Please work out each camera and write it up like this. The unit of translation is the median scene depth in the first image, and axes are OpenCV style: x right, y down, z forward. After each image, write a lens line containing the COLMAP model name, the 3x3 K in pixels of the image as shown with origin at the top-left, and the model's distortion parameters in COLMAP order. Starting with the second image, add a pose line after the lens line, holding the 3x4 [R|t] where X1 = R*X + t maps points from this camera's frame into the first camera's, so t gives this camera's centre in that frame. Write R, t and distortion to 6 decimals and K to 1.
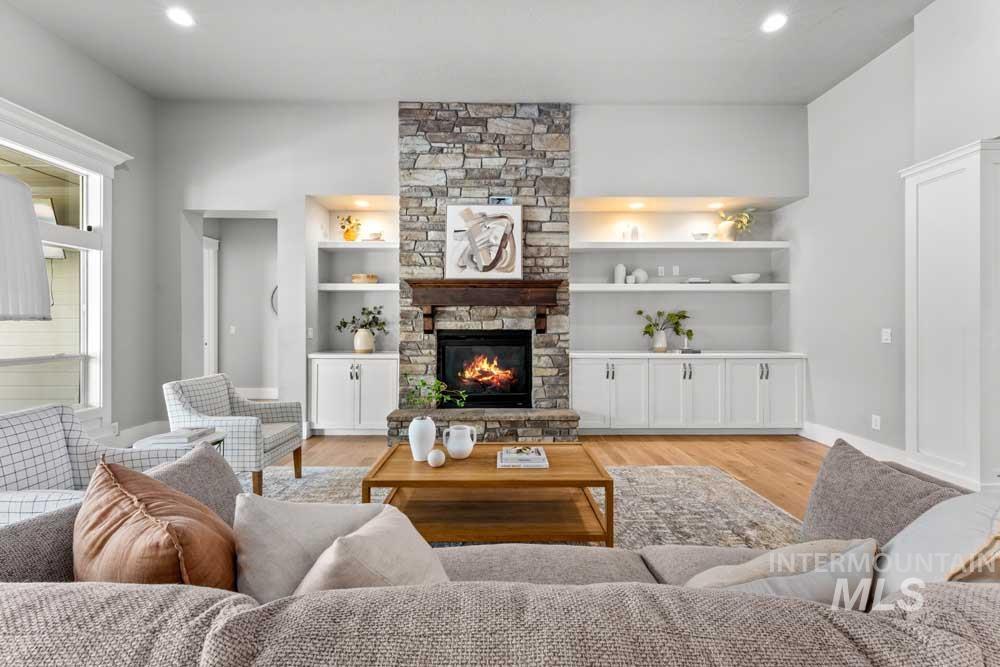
lens RADIAL K [[408.0, 0, 498.7], [0, 408.0, 325.6], [0, 0, 1]] dist [0.001543, 0.000022]
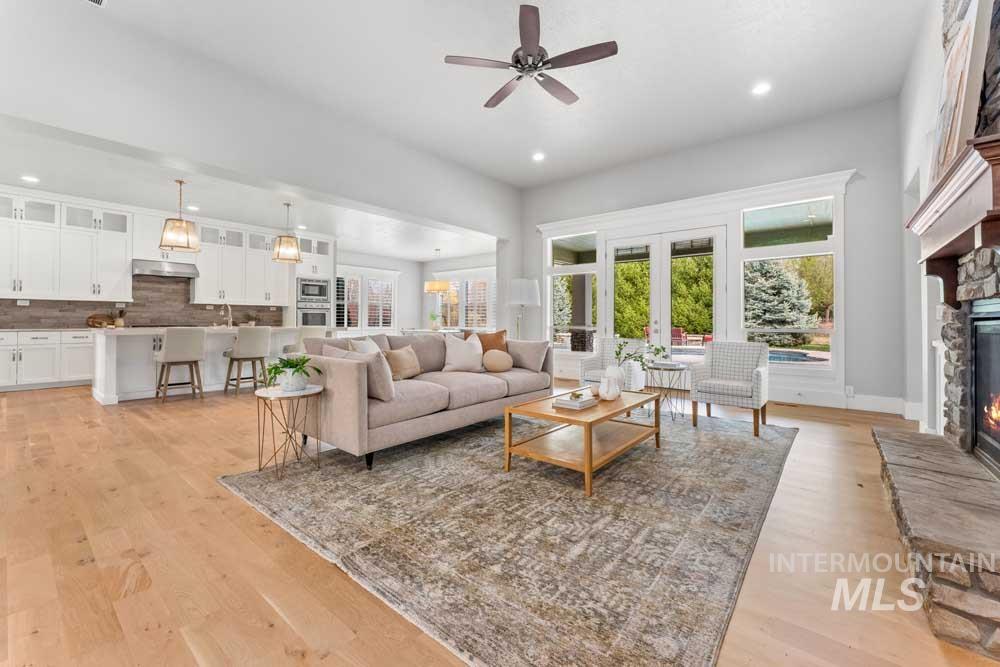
lens RADIAL K [[412.5, 0, 488.5], [0, 412.5, 318.7], [0, 0, 1]] dist [-0.000273, 0.000051]
pose [[-0.656549, -0.006752, -0.754253, 0.652699], [-0.009642, 0.999953, -0.000559, 0.037900], [0.754222, 0.006905, -0.656583, 0.890308]]
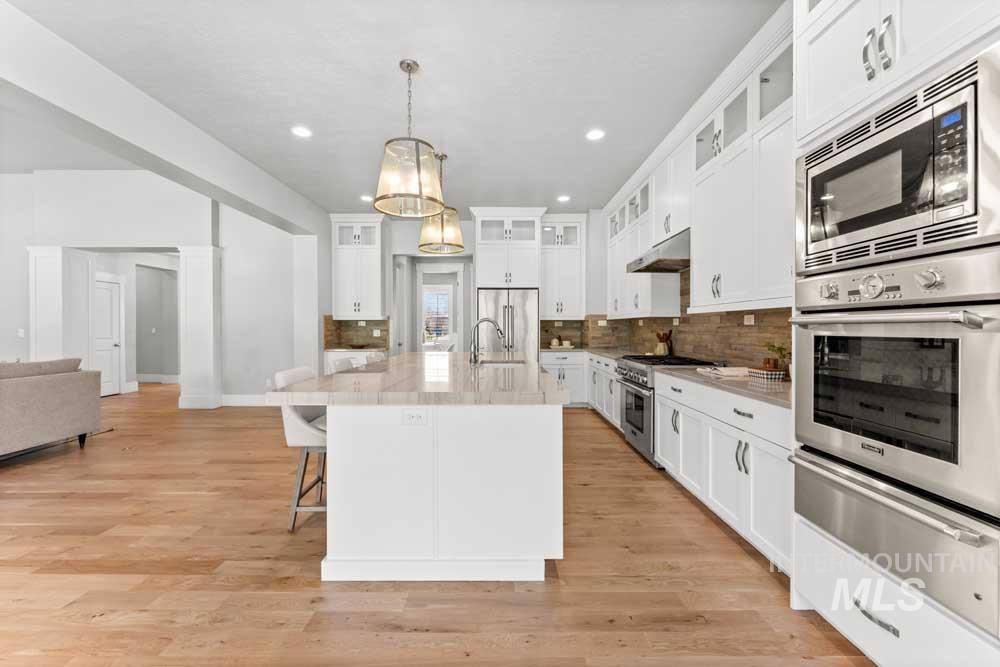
lens RADIAL K [[425.9, 0, 500.0], [0, 425.9, 333.5], [0, 0, 1]] dist [-0.000069, -0.000036]
pose [[0.018377, -0.013002, 0.999747, -0.771056], [0.009643, 0.999871, 0.012826, 0.005794], [-0.999785, 0.009405, 0.018500, -0.984022]]
